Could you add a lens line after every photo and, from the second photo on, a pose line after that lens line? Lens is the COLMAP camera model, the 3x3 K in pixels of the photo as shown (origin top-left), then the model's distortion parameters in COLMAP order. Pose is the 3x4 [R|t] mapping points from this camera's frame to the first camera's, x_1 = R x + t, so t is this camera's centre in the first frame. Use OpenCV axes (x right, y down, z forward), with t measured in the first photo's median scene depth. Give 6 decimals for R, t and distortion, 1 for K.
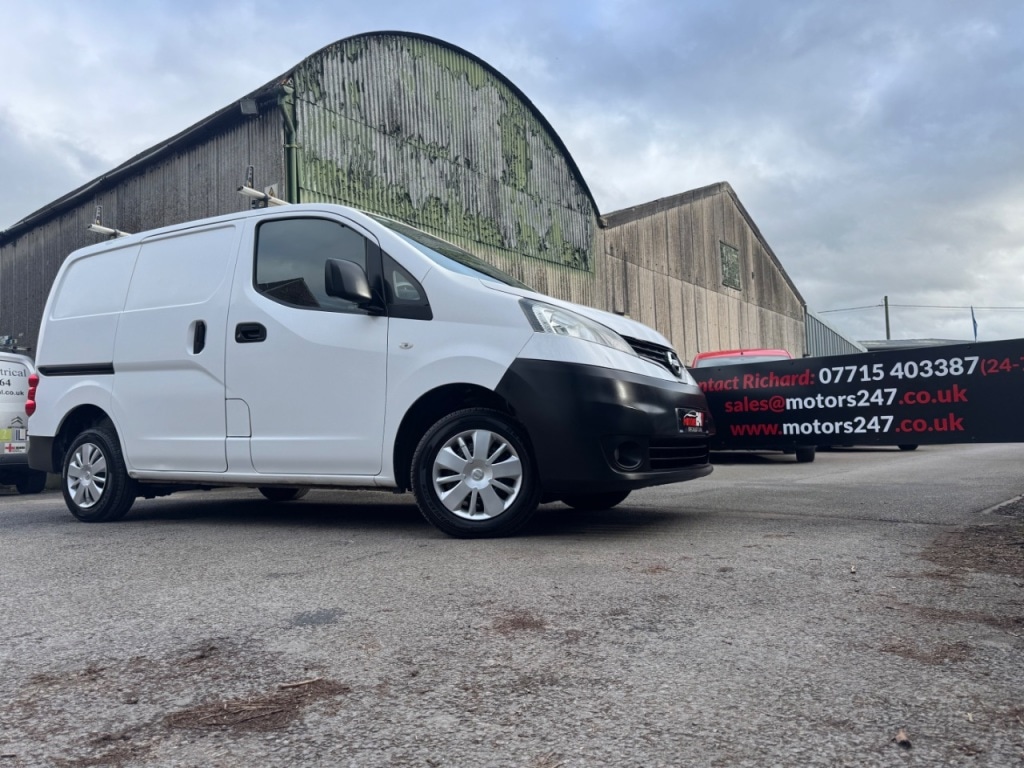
lens RADIAL K [[721.2, 0, 510.3], [0, 721.2, 387.6], [0, 0, 1]] dist [0.041276, -0.050252]
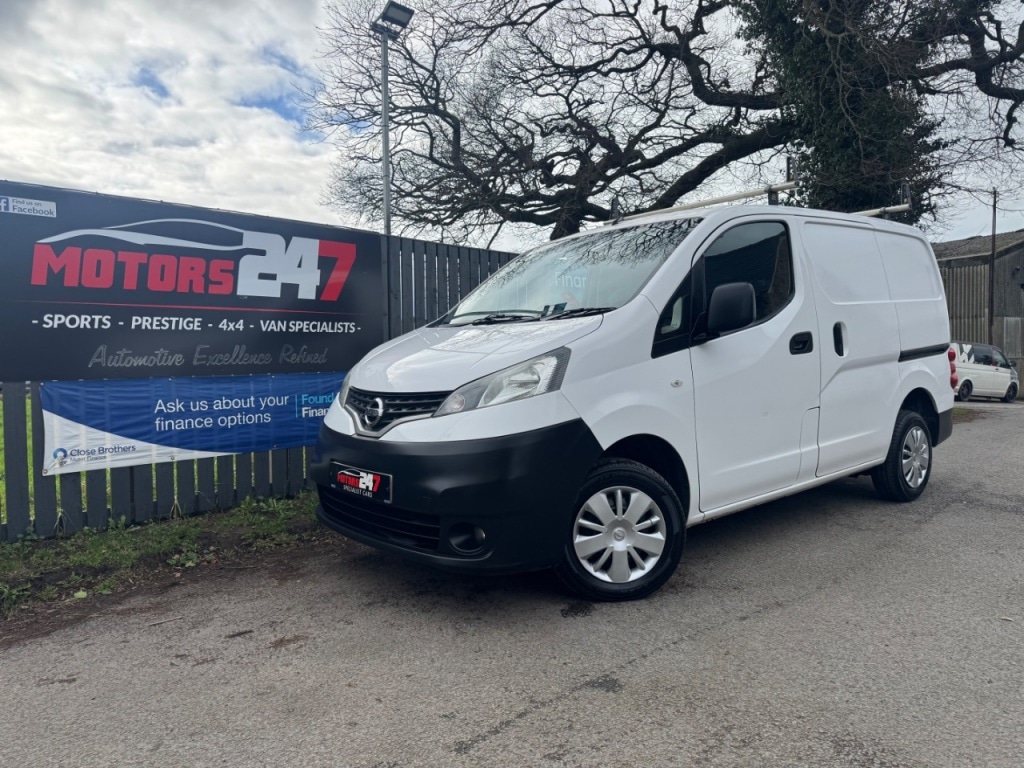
lens RADIAL K [[721.2, 0, 509.0], [0, 721.2, 386.8], [0, 0, 1]] dist [0.041276, -0.050252]
pose [[-0.915110, 0.027588, 0.402259, -0.309800], [0.010987, 0.998992, -0.043521, -0.050184], [-0.403054, -0.035407, -0.914491, 1.002714]]
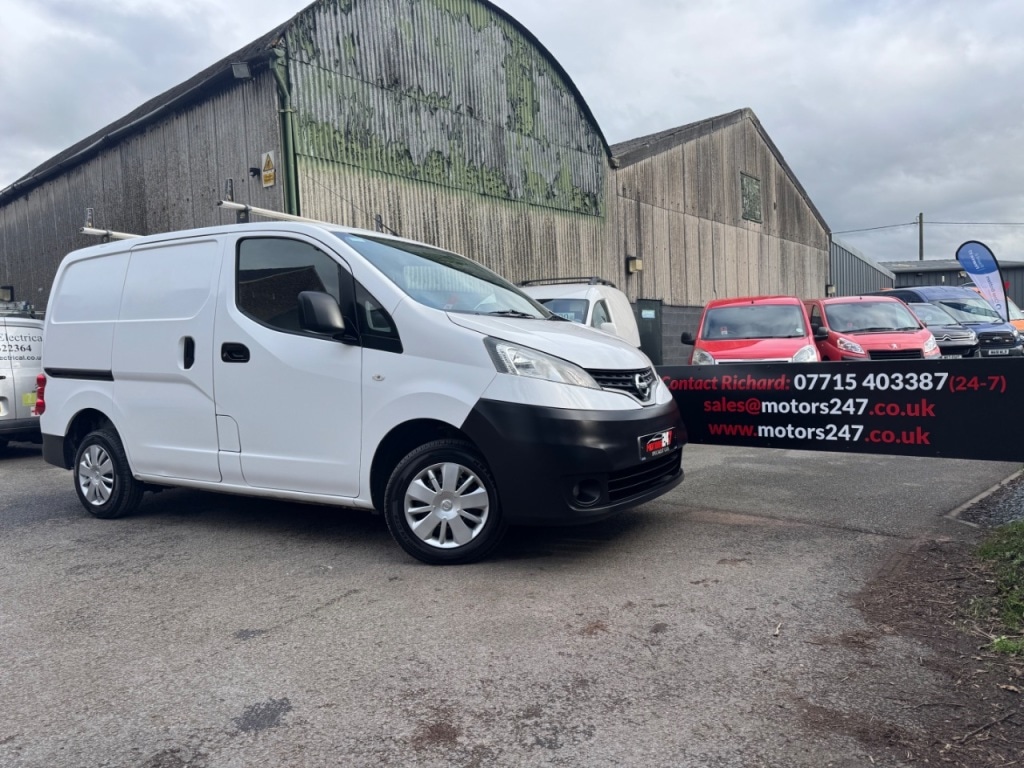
lens RADIAL K [[721.2, 0, 511.0], [0, 721.2, 388.8], [0, 0, 1]] dist [0.041276, -0.050252]
pose [[0.999329, -0.008183, -0.035692, 0.061872], [0.012258, 0.993235, 0.115471, -0.119577], [0.034506, -0.115831, 0.992669, -0.018453]]
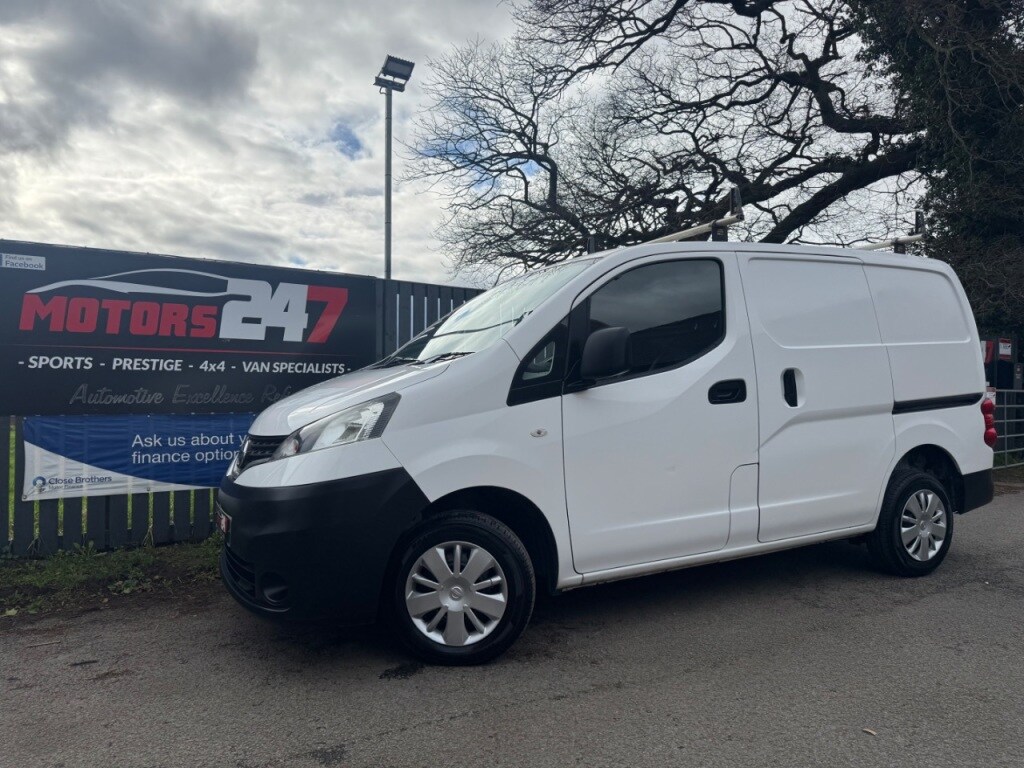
lens RADIAL K [[721.2, 0, 511.8], [0, 721.2, 390.2], [0, 0, 1]] dist [0.041276, -0.050252]
pose [[-0.810556, 0.035031, 0.584612, -0.540580], [-0.022597, 0.995595, -0.090989, -0.060900], [-0.585225, -0.086962, -0.806194, 0.841648]]
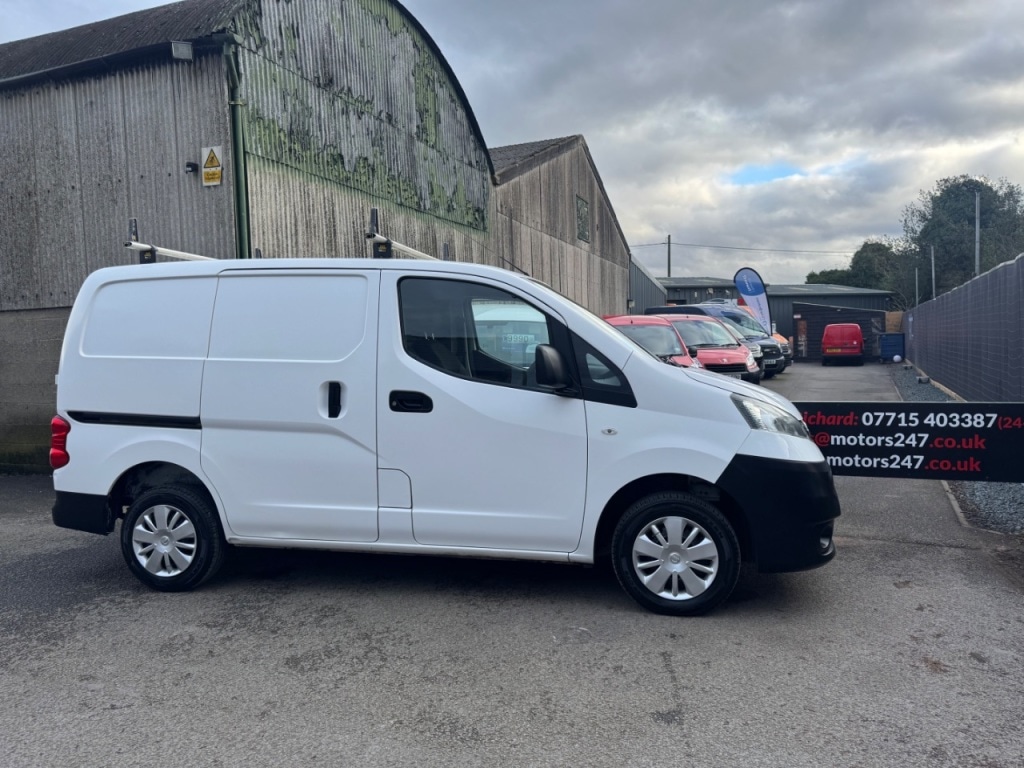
lens RADIAL K [[721.2, 0, 511.7], [0, 721.2, 383.9], [0, 0, 1]] dist [0.041276, -0.050252]
pose [[0.953663, -0.011443, 0.300659, -0.442406], [-0.023416, 0.993423, 0.112081, -0.178726], [-0.299964, -0.113927, 0.947123, 0.054215]]
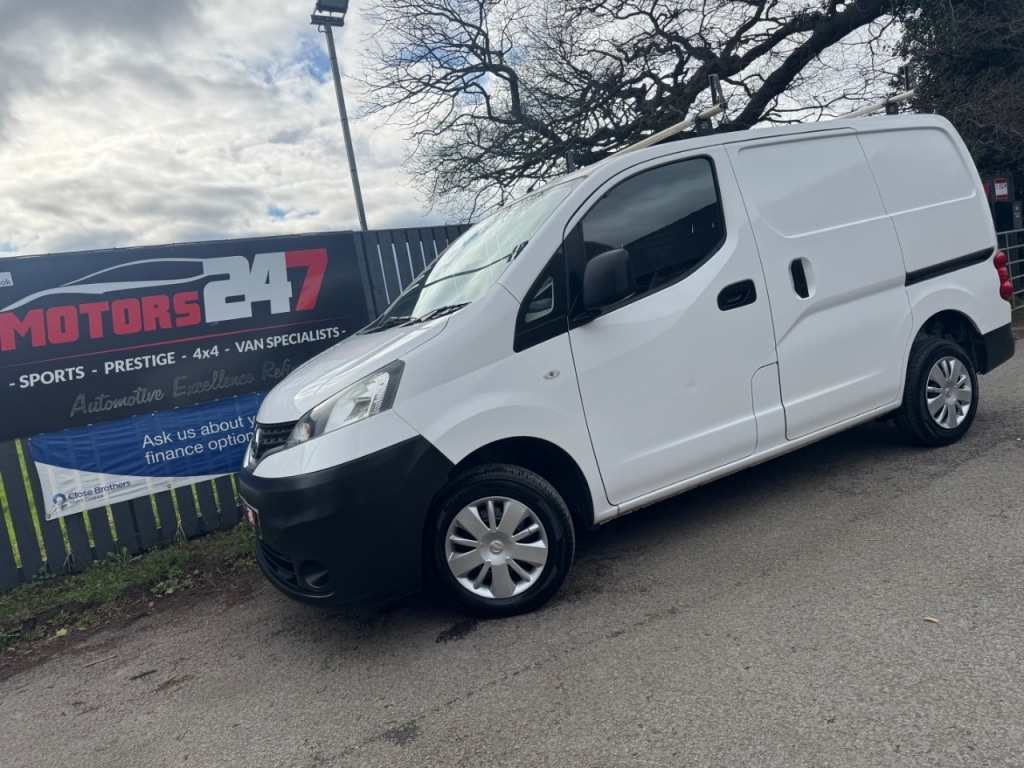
lens RADIAL K [[721.2, 0, 513.7], [0, 721.2, 388.3], [0, 0, 1]] dist [0.041276, -0.050252]
pose [[-0.798432, 0.109148, 0.592109, -0.523532], [0.146553, 0.989085, 0.015295, -0.084420], [-0.583976, 0.098987, -0.805713, 0.827187]]
